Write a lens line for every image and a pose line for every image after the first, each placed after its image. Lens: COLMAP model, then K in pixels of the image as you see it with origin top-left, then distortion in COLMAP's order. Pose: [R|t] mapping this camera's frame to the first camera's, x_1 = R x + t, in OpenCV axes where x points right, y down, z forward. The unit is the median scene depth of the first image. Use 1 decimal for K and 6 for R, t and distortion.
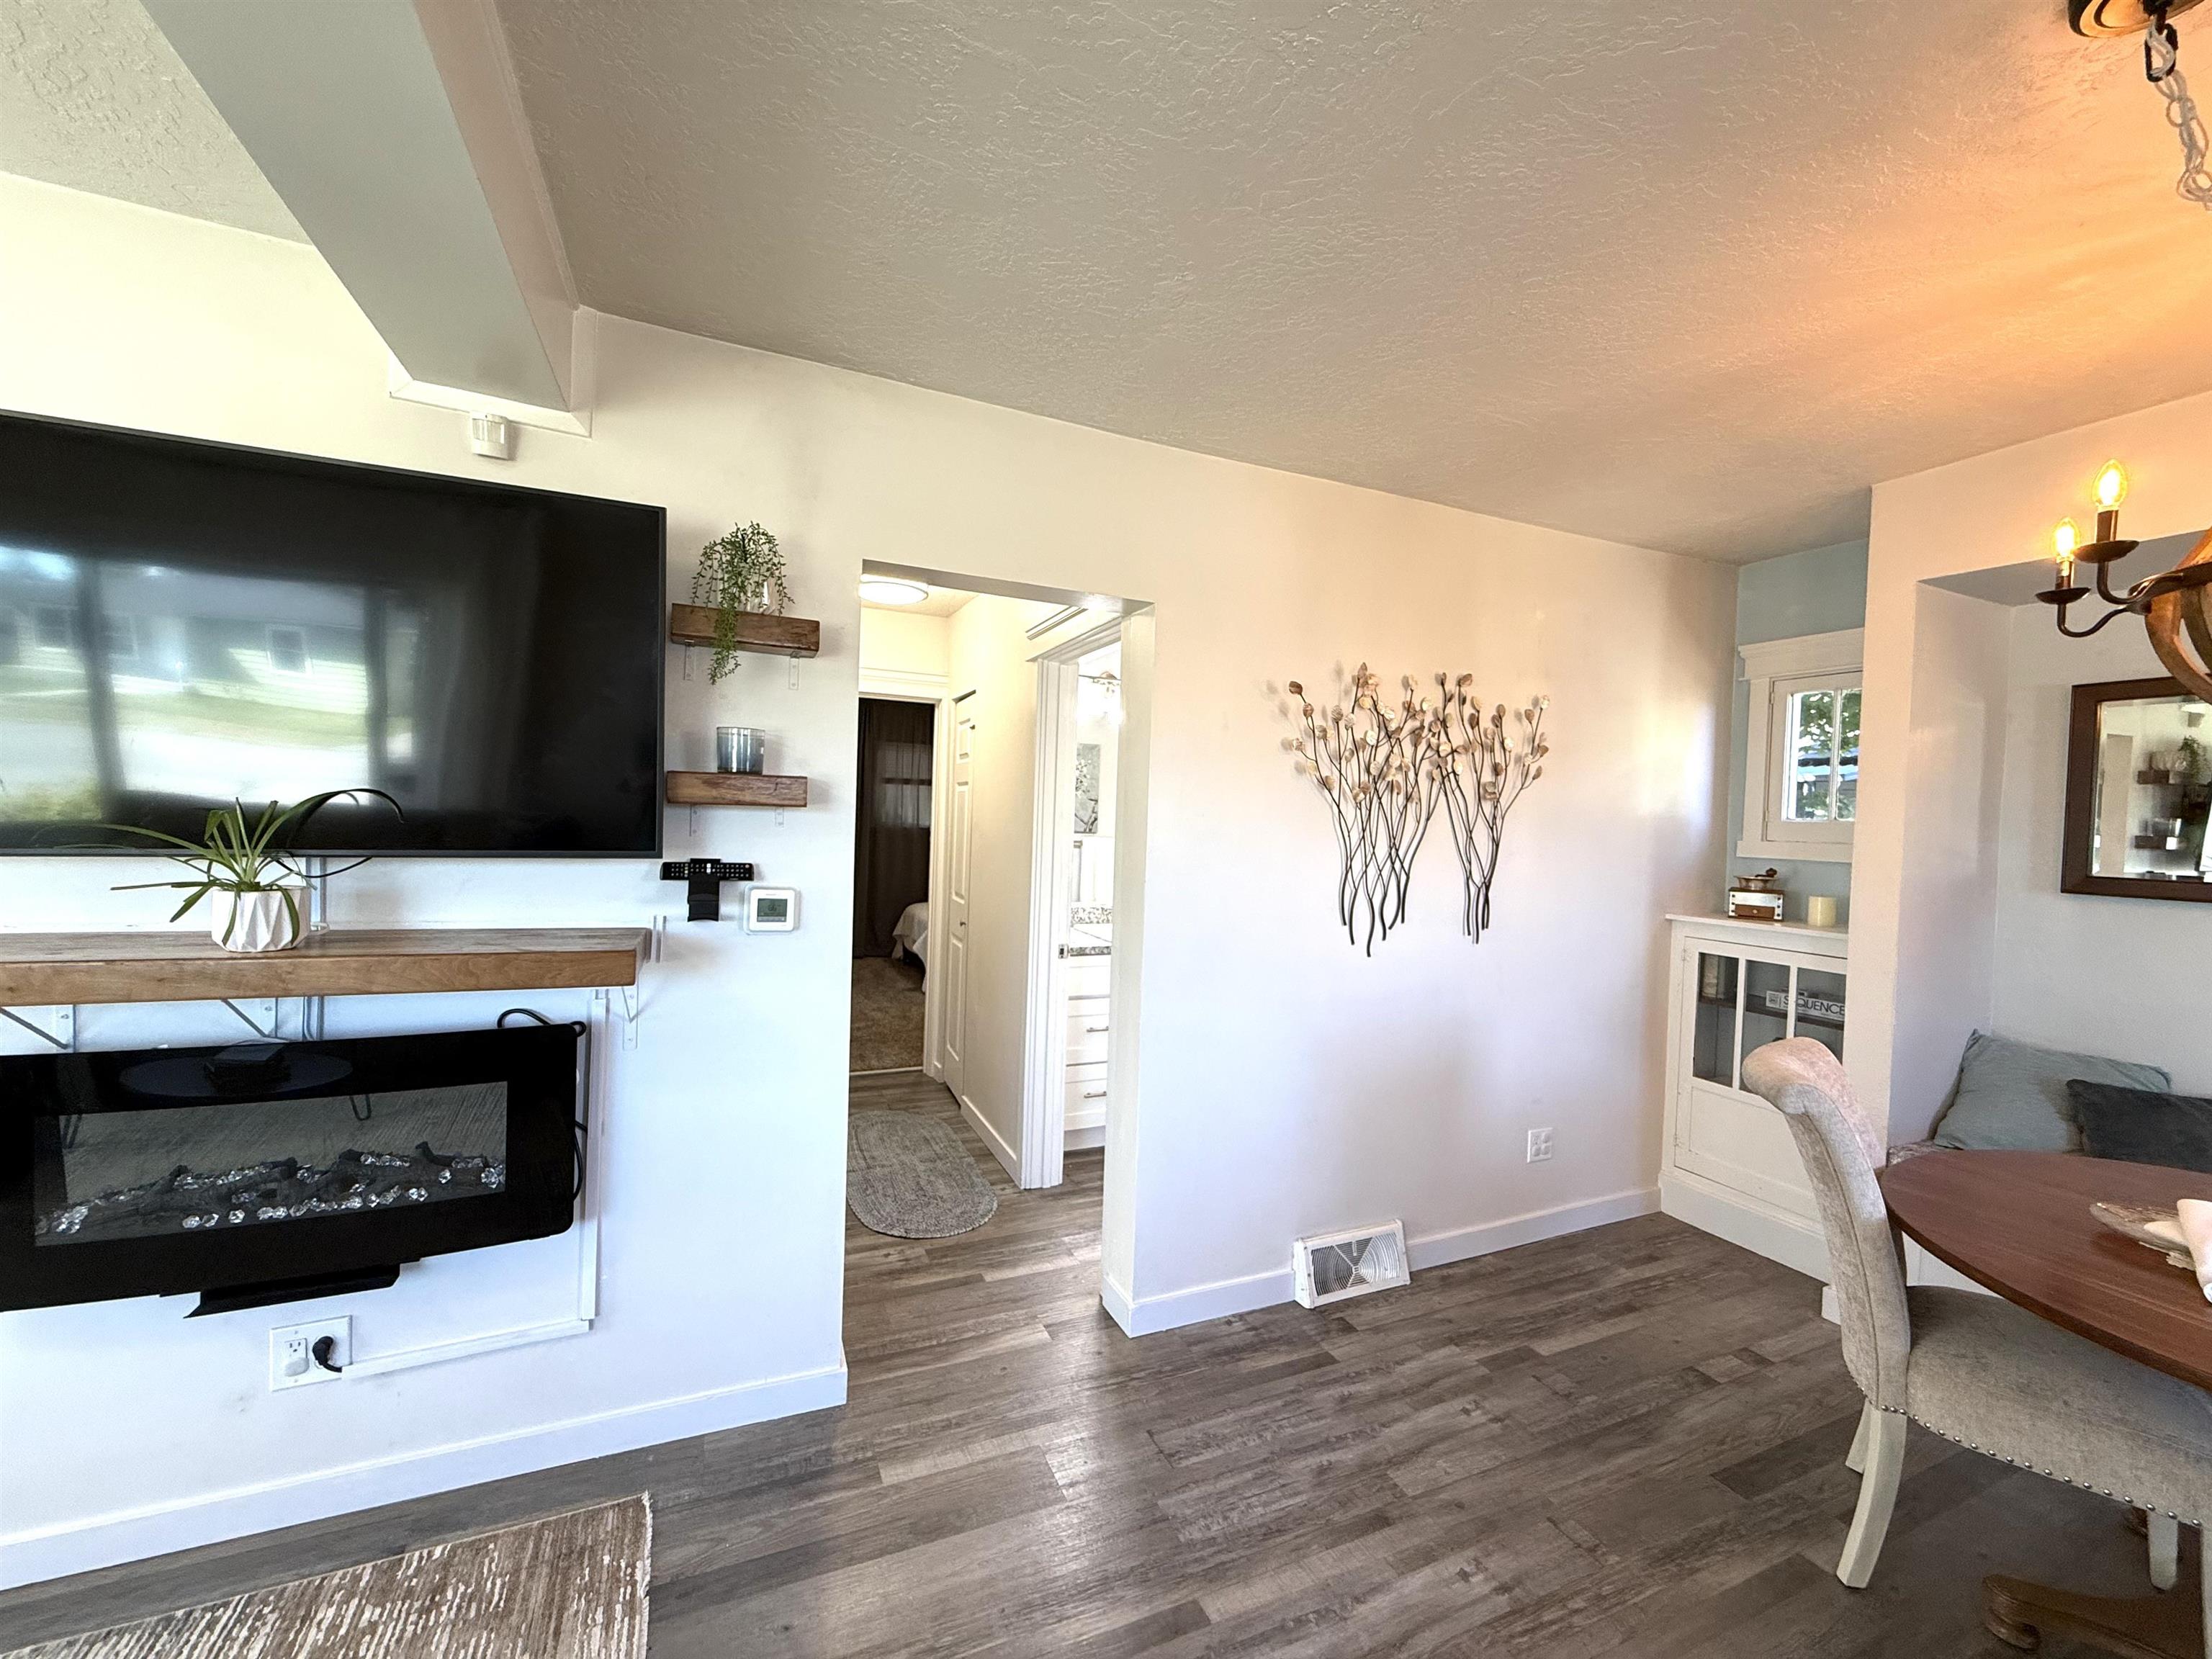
lens RADIAL K [[881.7, 0, 1105.3], [0, 881.7, 833.6], [0, 0, 1]] dist [0.000291, 0.000499]
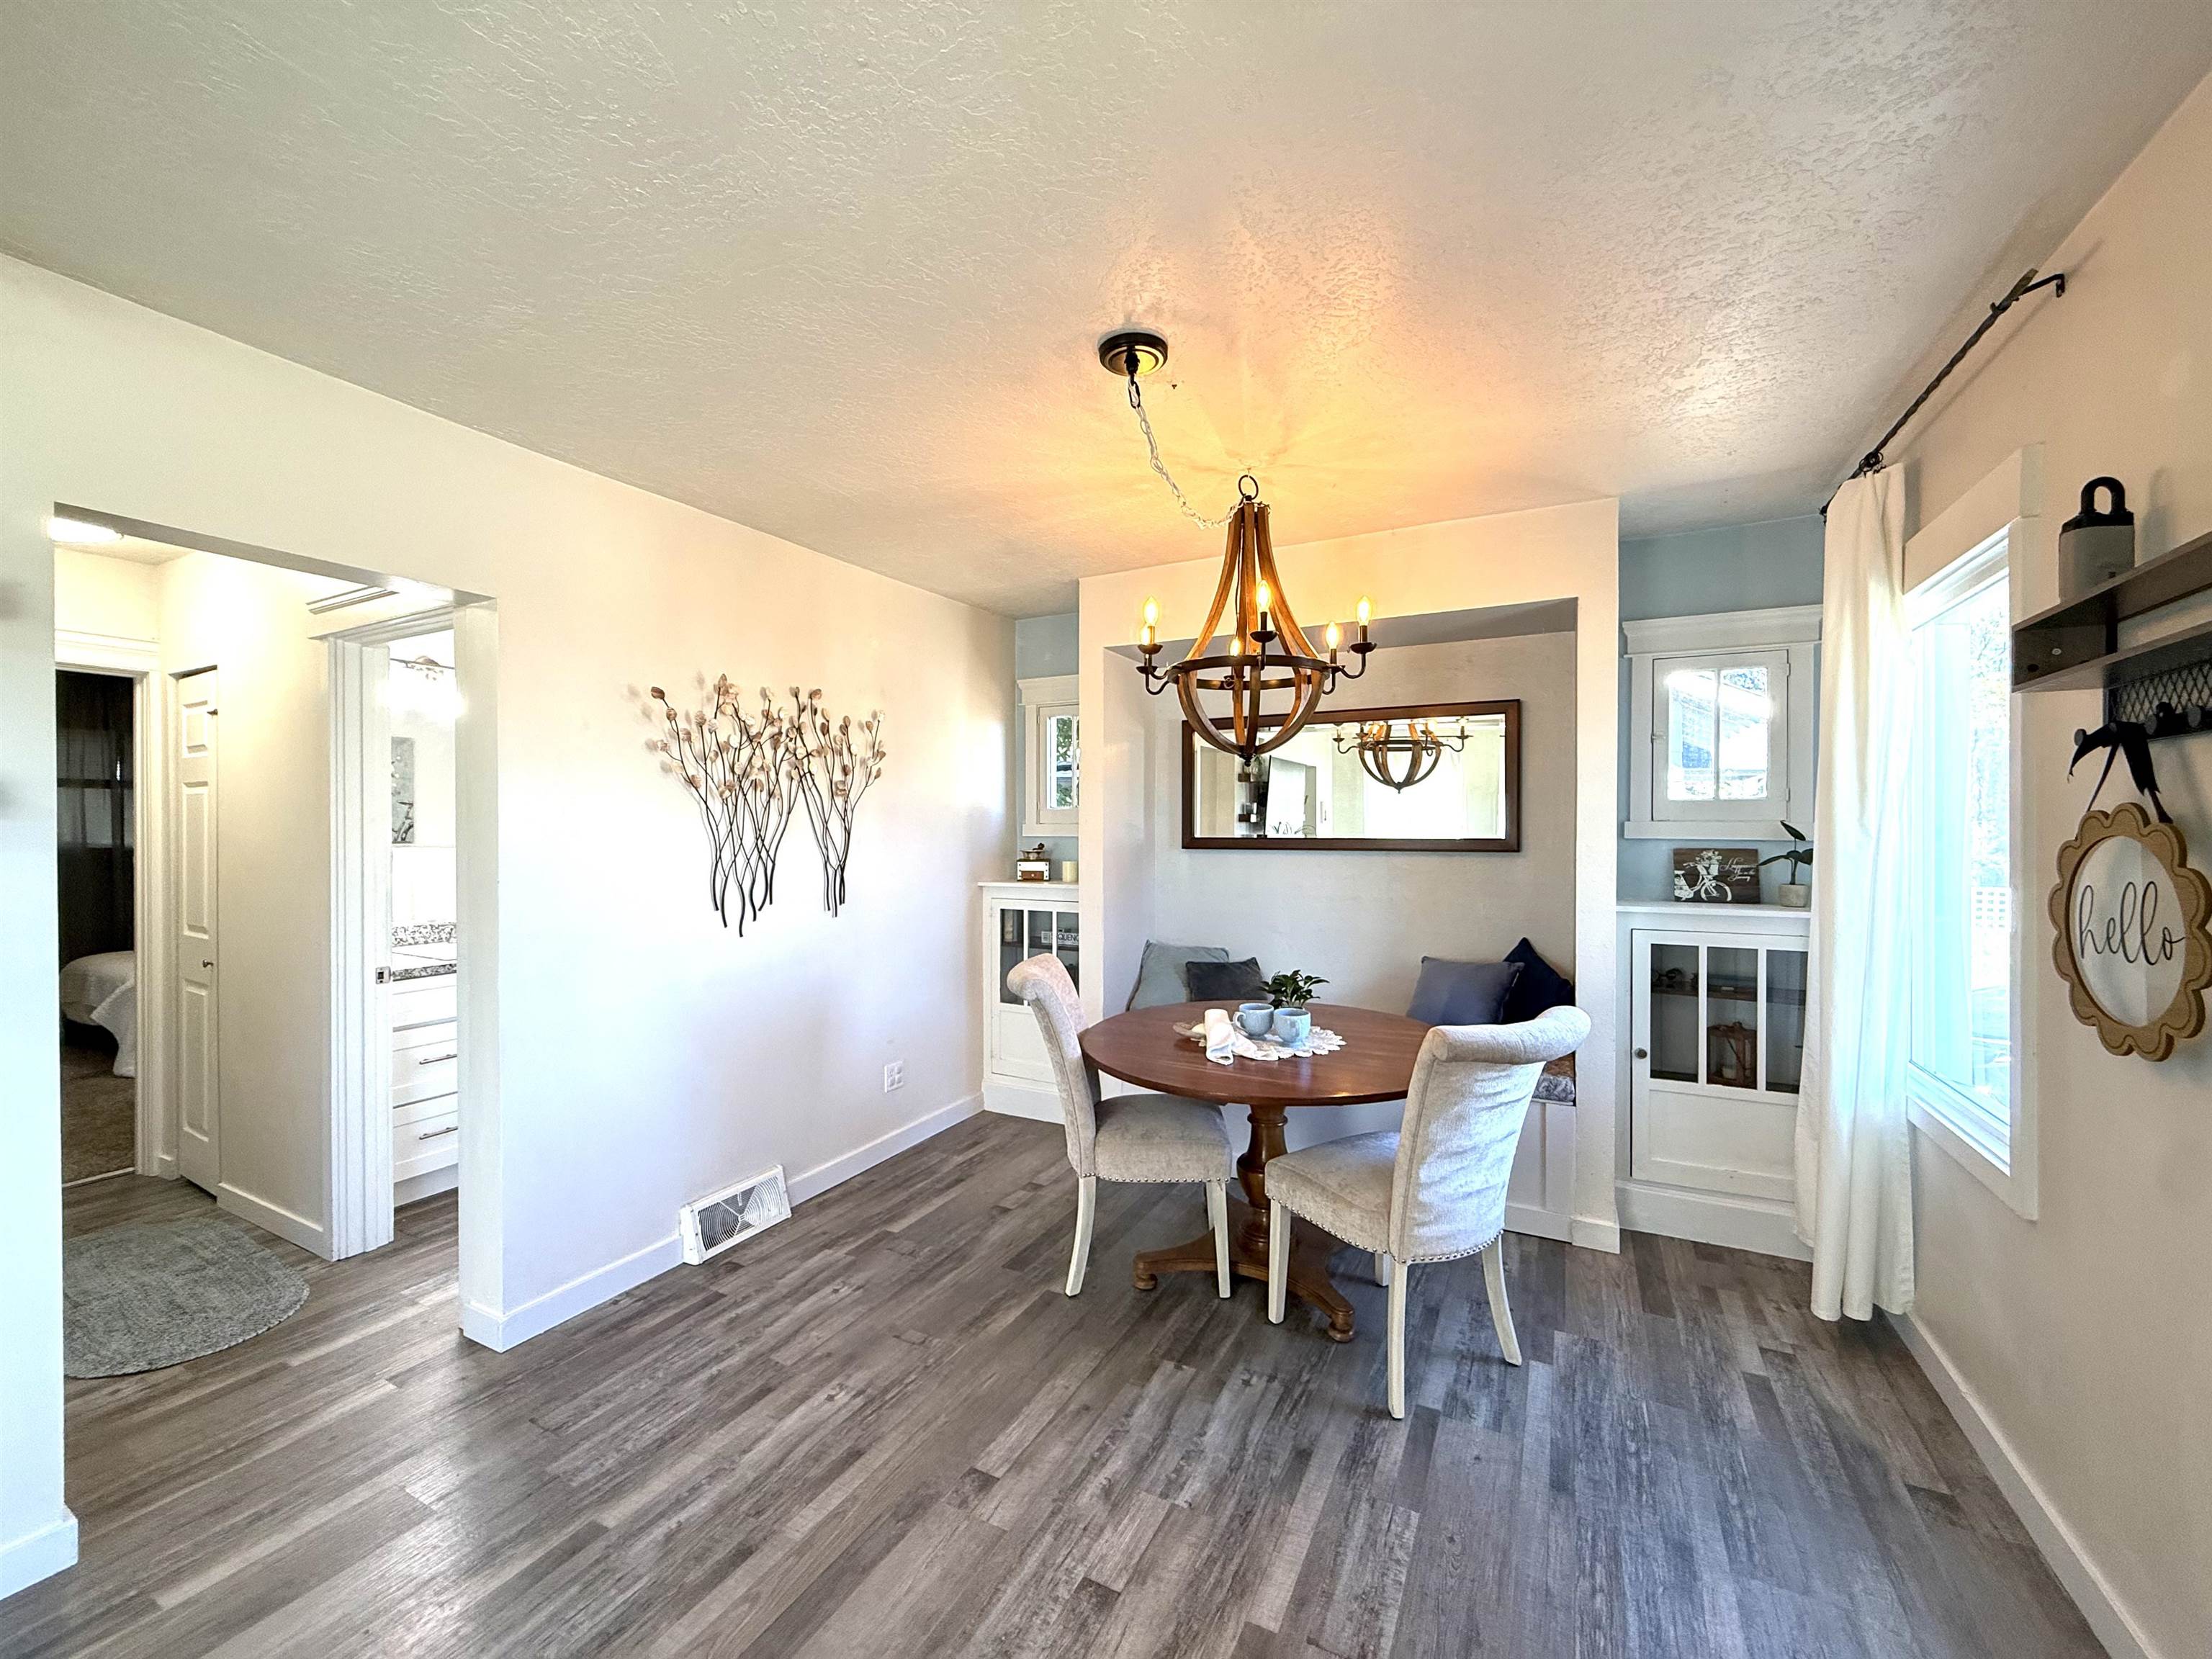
lens RADIAL K [[881.7, 0, 1099.4], [0, 881.7, 836.1], [0, 0, 1]] dist [0.000291, 0.000499]
pose [[0.788090, -0.039064, 0.614319, -0.027044], [0.038449, 0.999159, 0.014211, 0.014523], [-0.614358, 0.012421, 0.788930, -0.174433]]
